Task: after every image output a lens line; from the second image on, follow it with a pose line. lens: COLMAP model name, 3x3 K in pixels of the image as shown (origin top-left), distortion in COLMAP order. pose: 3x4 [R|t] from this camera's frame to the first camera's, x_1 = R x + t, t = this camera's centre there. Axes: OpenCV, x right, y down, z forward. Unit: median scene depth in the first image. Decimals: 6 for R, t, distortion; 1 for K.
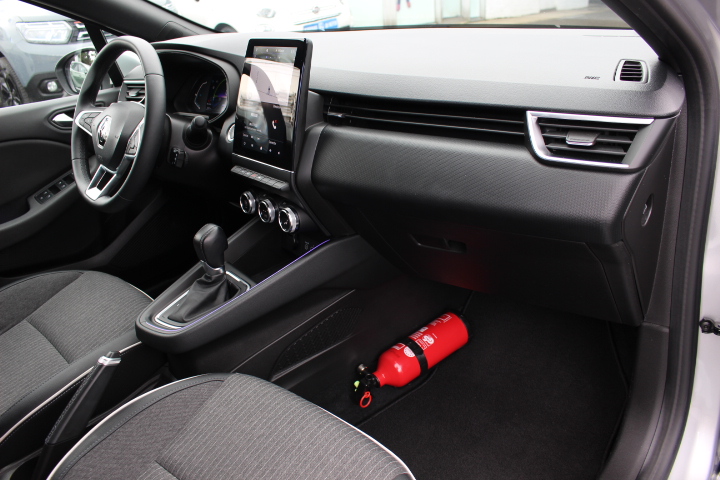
lens RADIAL K [[594.7, 0, 360.0], [0, 594.7, 240.0], [0, 0, 1]] dist [-0.160832, 0.131713]
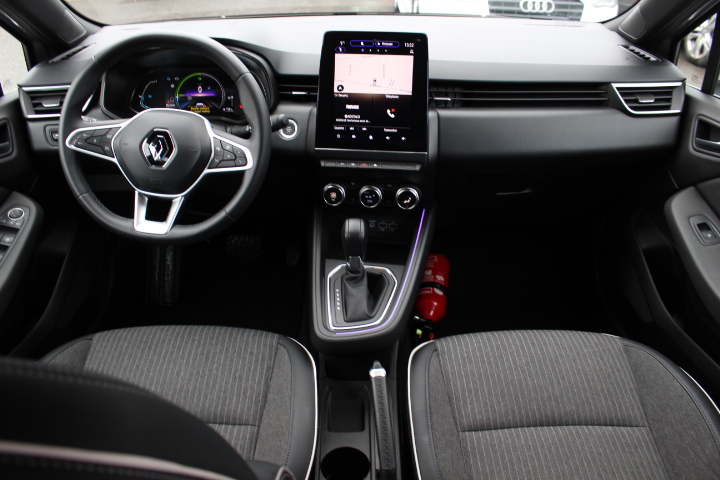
lens RADIAL K [[594.7, 0, 360.0], [0, 594.7, 240.0], [0, 0, 1]] dist [-0.160832, 0.131713]
pose [[0.720030, -0.254592, 0.645554, -0.978201], [0.222040, 0.965887, 0.133268, -0.133921], [-0.657462, 0.047382, 0.751997, 0.249757]]
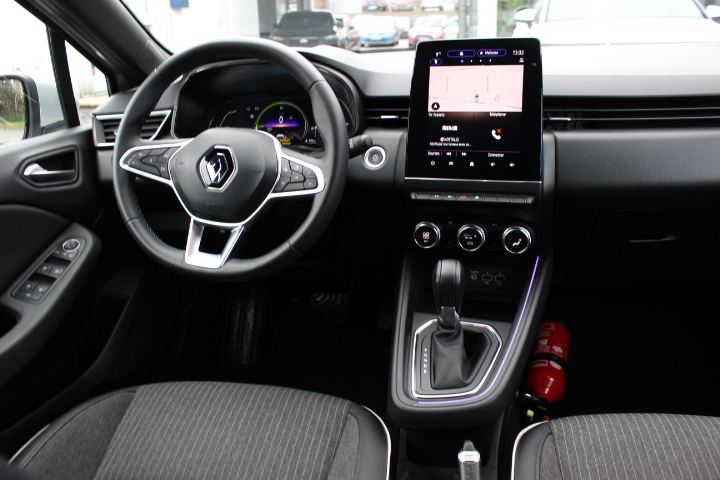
lens RADIAL K [[594.7, 0, 360.0], [0, 594.7, 240.0], [0, 0, 1]] dist [-0.160832, 0.131713]
pose [[0.839532, -0.147067, 0.523028, -0.833969], [0.201087, 0.978413, -0.047659, -0.041823], [-0.504728, 0.145186, 0.850982, 0.393451]]
